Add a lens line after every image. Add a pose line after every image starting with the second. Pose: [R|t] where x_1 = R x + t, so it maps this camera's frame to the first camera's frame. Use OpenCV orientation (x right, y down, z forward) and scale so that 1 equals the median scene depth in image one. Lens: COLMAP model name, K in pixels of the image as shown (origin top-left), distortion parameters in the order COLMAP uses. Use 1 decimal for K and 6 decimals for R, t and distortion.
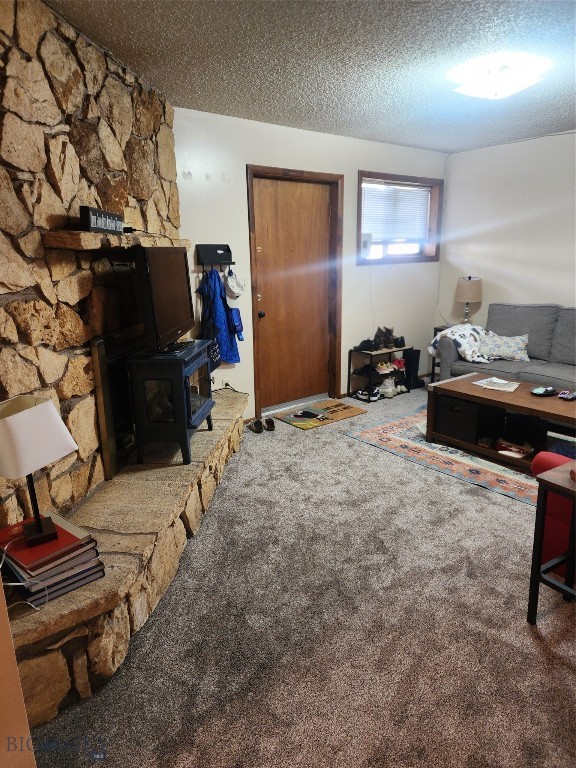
lens RADIAL K [[505.9, 0, 290.9], [0, 505.9, 384.0], [0, 0, 1]] dist [0.058601, -0.043556]
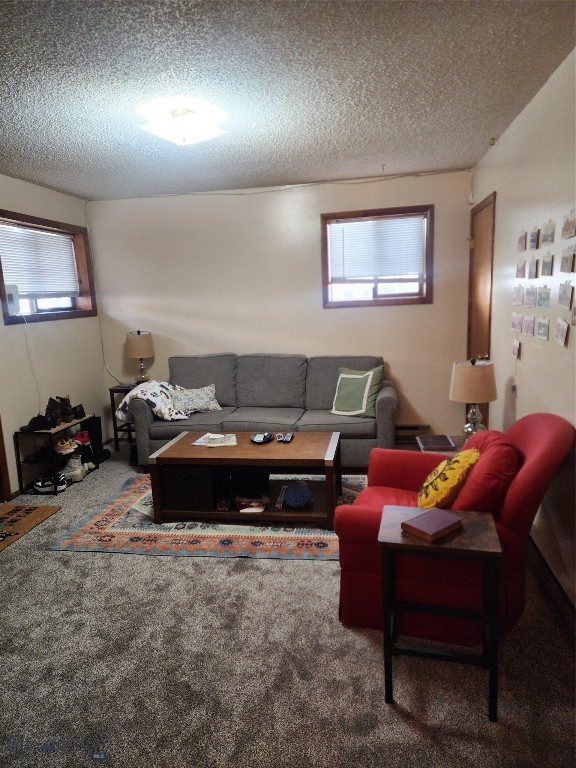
lens RADIAL K [[505.9, 0, 288.1], [0, 505.9, 379.8], [0, 0, 1]] dist [0.058601, -0.043556]
pose [[0.739439, -0.123491, 0.661801, -0.102755], [0.195710, 0.980008, -0.035802, -0.048162], [-0.644149, 0.155995, 0.748825, 0.189329]]
